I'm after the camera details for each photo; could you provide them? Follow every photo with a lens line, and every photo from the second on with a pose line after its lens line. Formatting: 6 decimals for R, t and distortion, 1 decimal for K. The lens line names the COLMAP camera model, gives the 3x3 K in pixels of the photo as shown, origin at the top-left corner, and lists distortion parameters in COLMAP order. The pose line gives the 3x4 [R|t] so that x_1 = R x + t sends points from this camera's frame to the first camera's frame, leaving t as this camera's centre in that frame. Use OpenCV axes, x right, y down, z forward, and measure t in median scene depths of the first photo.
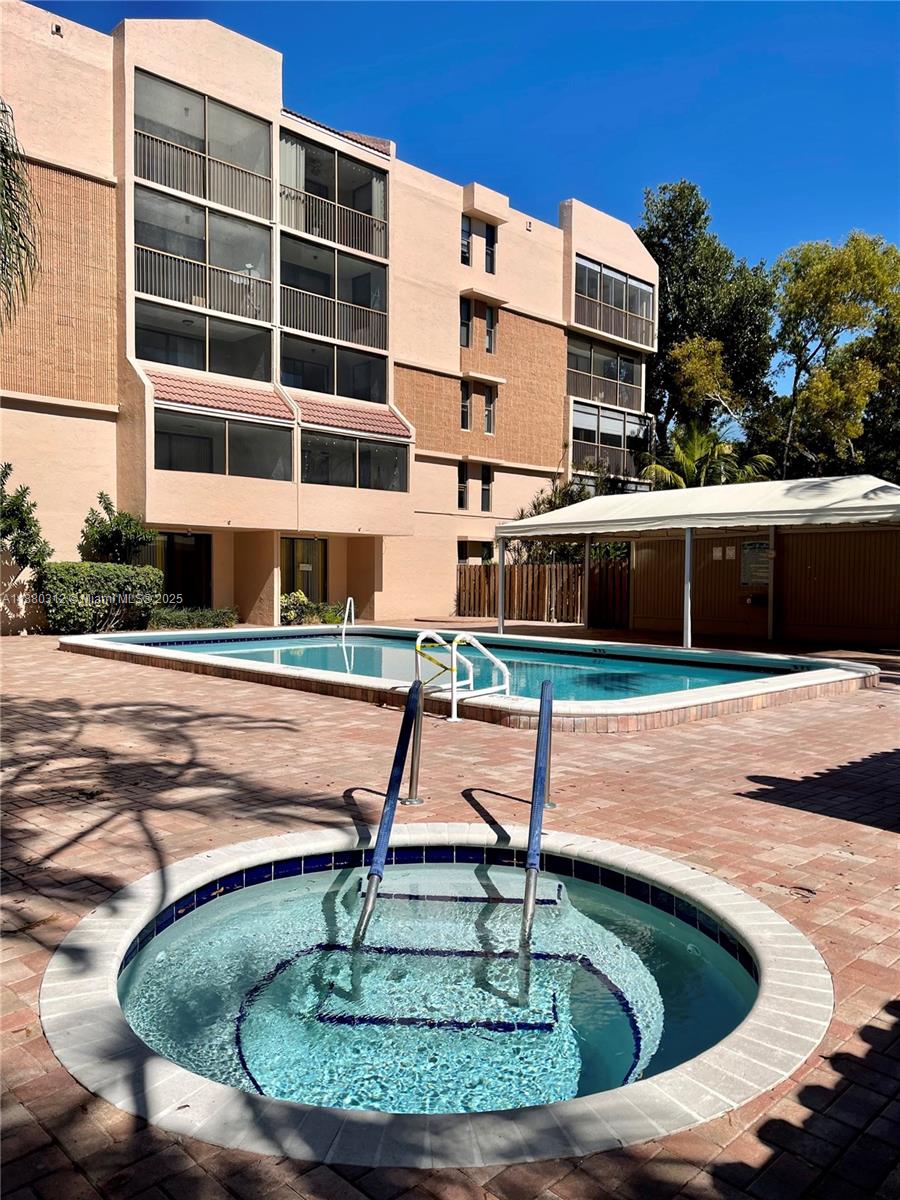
lens RADIAL K [[911.4, 0, 450.0], [0, 911.4, 600.0], [0, 0, 1]] dist [0.037152, 0.000900]
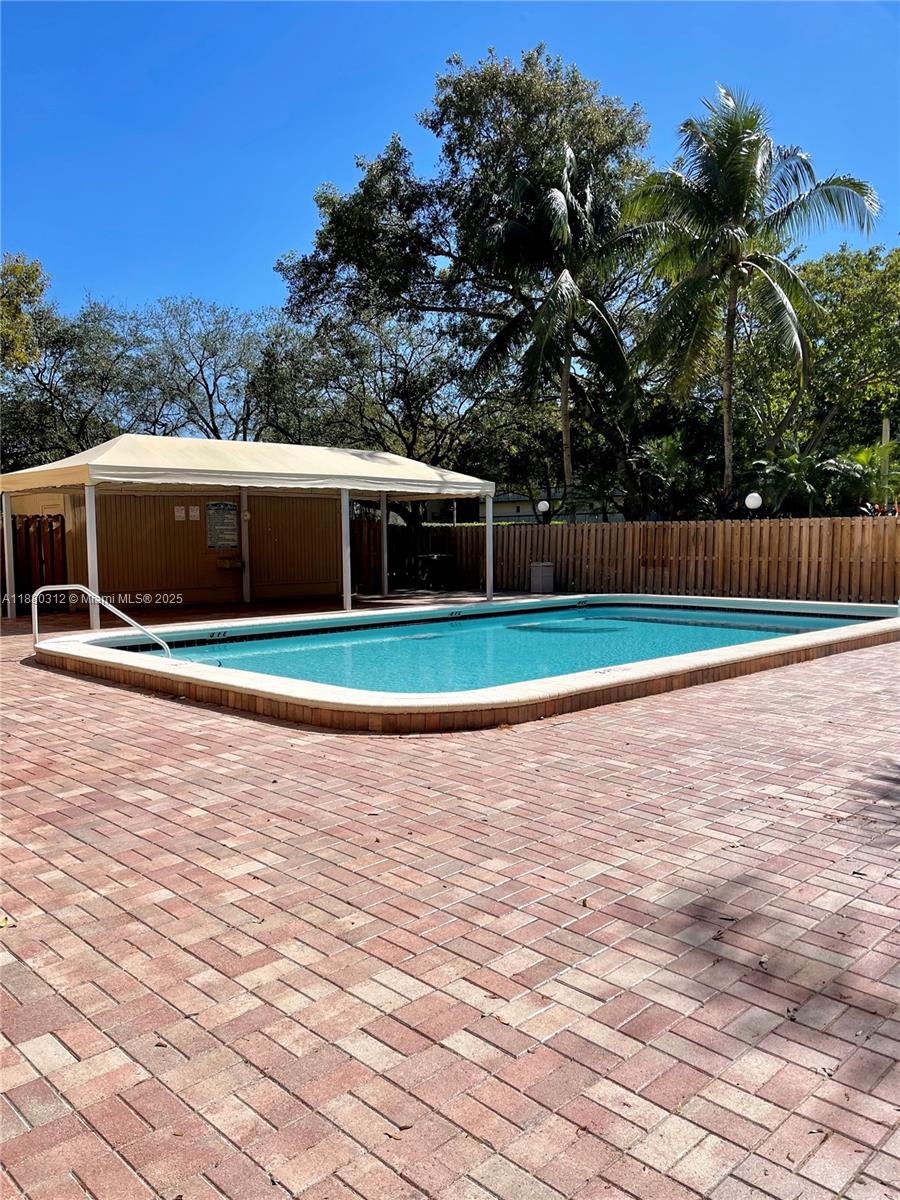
lens RADIAL K [[911.4, 0, 450.0], [0, 911.4, 600.0], [0, 0, 1]] dist [0.037152, 0.000900]
pose [[-0.005372, -0.074328, 0.997219, -1.107141], [0.030893, 0.996745, 0.074459, -0.045105], [-0.999508, 0.031207, -0.003059, 1.349478]]
